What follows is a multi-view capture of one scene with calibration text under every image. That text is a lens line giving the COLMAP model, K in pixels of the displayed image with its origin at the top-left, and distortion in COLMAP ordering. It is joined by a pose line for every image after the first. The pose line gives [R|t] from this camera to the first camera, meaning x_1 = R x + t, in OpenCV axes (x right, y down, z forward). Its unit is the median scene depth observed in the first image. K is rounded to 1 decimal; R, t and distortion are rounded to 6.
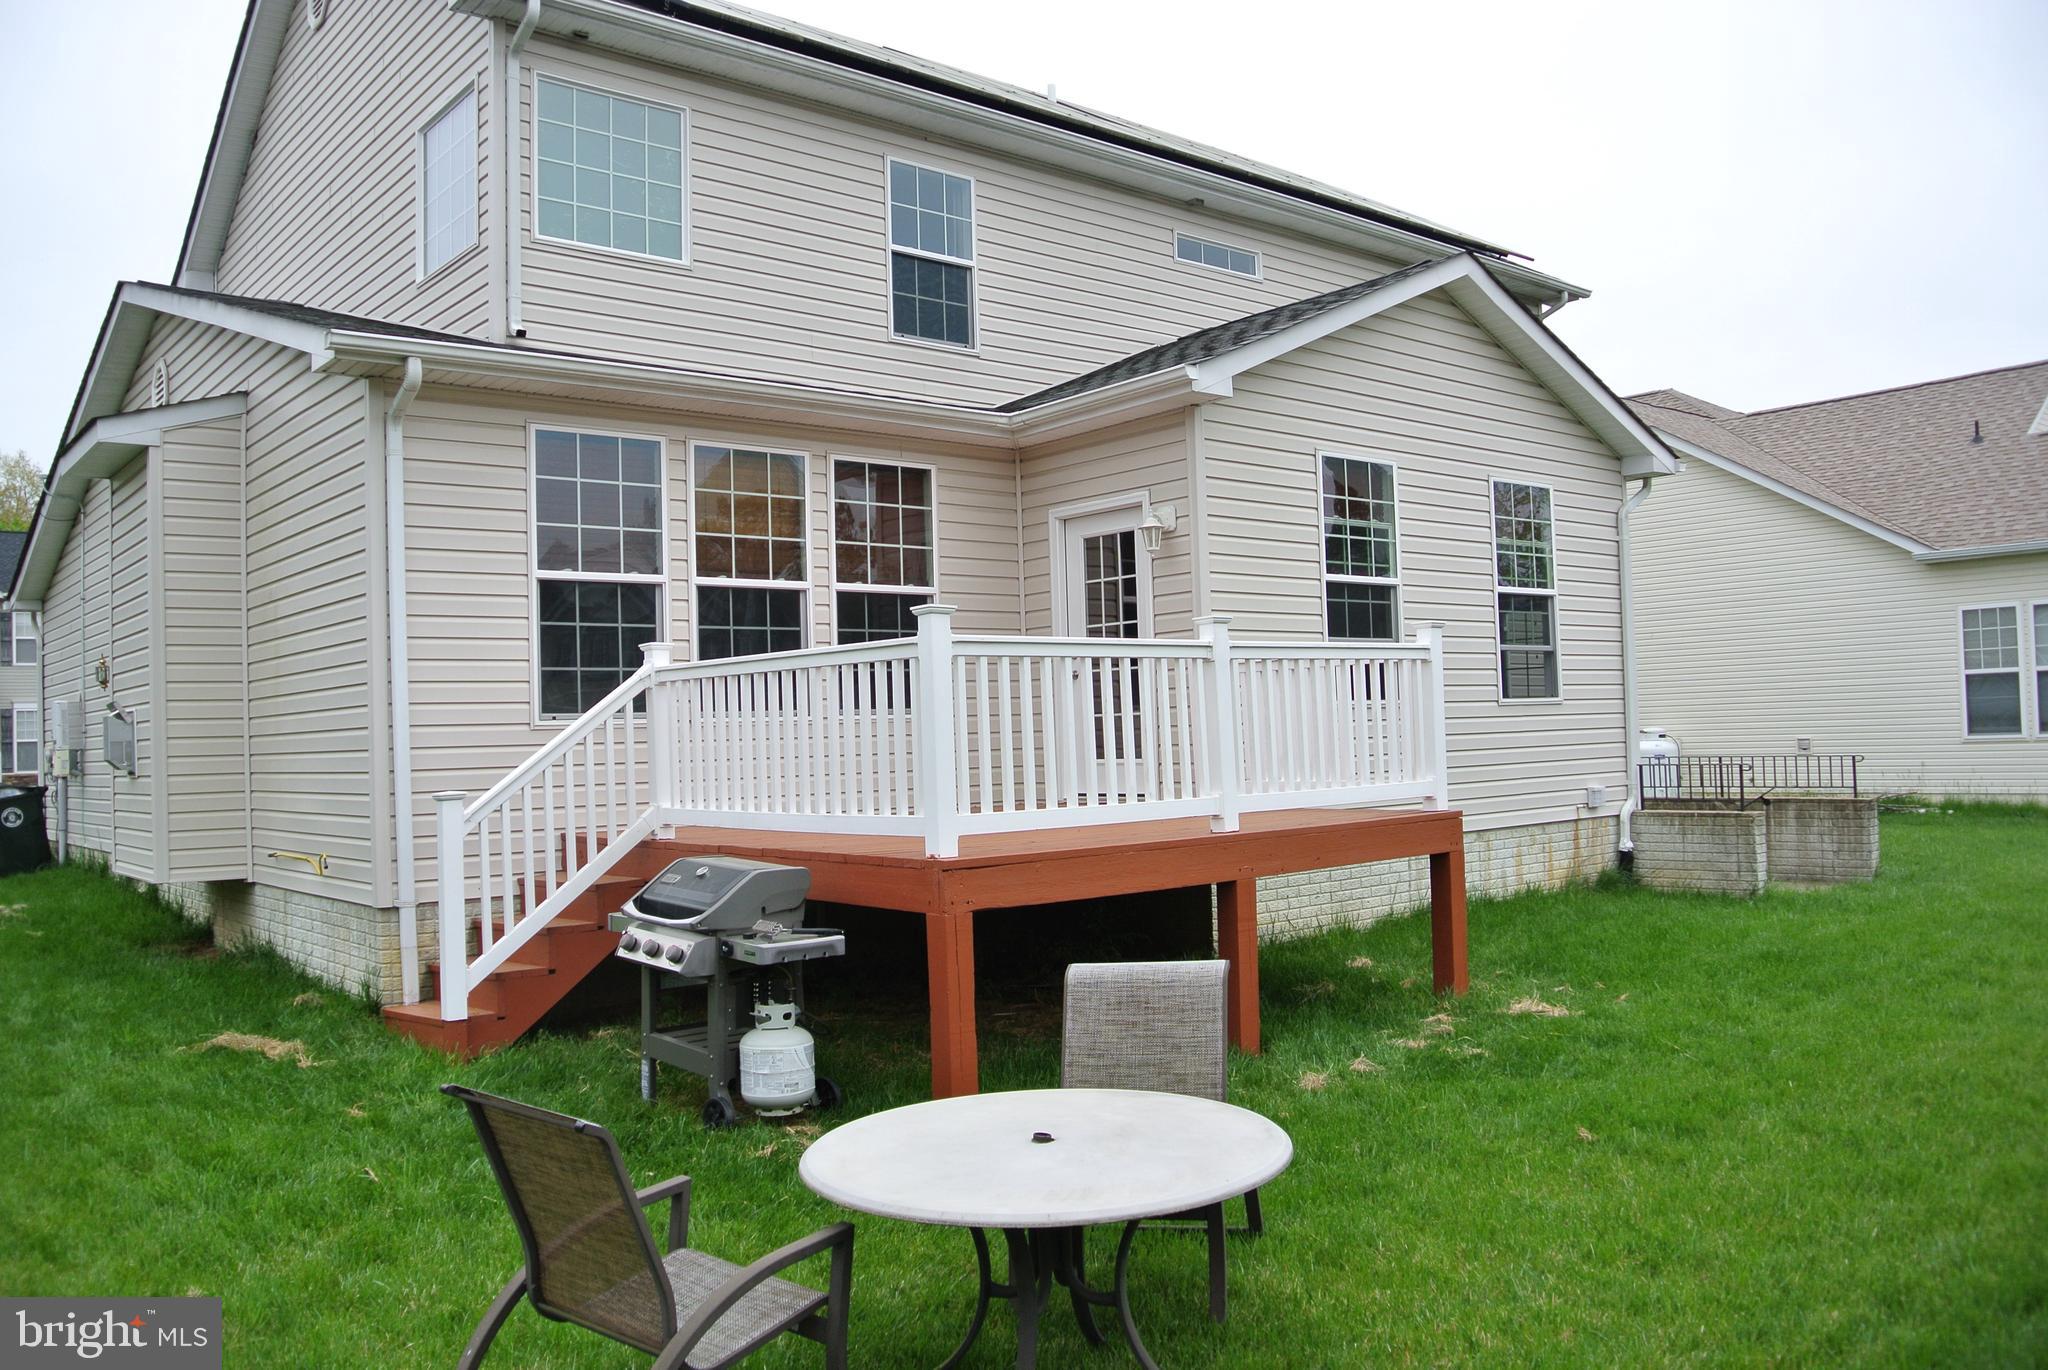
lens RADIAL K [[1514.7, 0, 1023.2], [0, 1514.7, 727.4], [0, 0, 1]] dist [-0.077974, -0.000995]
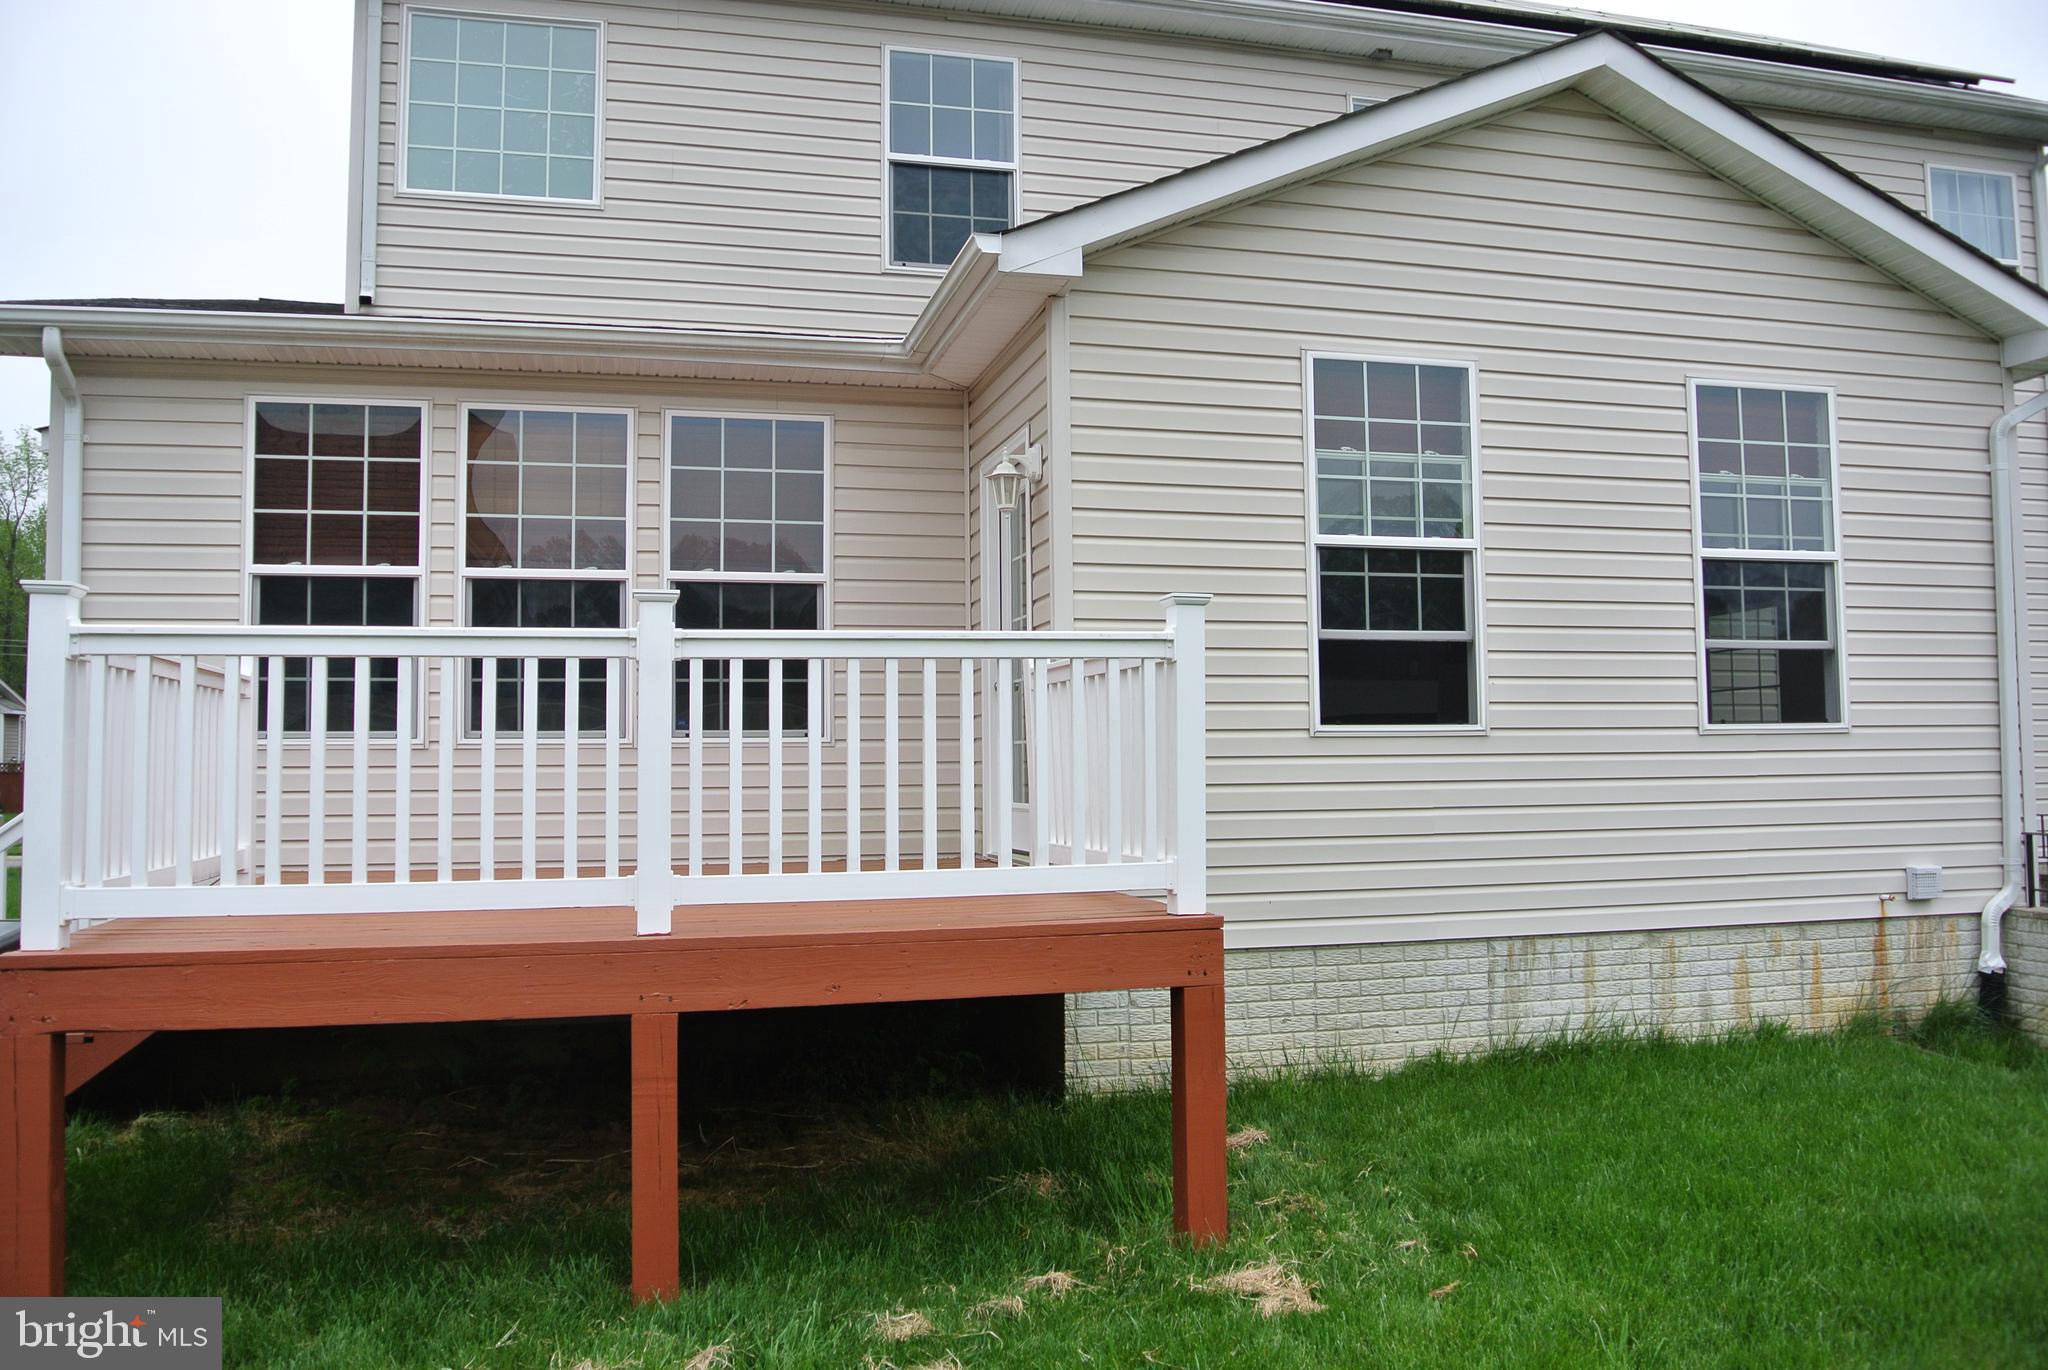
lens RADIAL K [[1583.4, 0, 1023.8], [0, 1583.4, 682.1], [0, 0, 1]] dist [-0.086038, 0.032841]
pose [[0.907462, -0.000670, -0.420134, 0.360016], [-0.015237, 0.999288, -0.034505, -0.010249], [0.419858, 0.037713, 0.906806, 0.300656]]
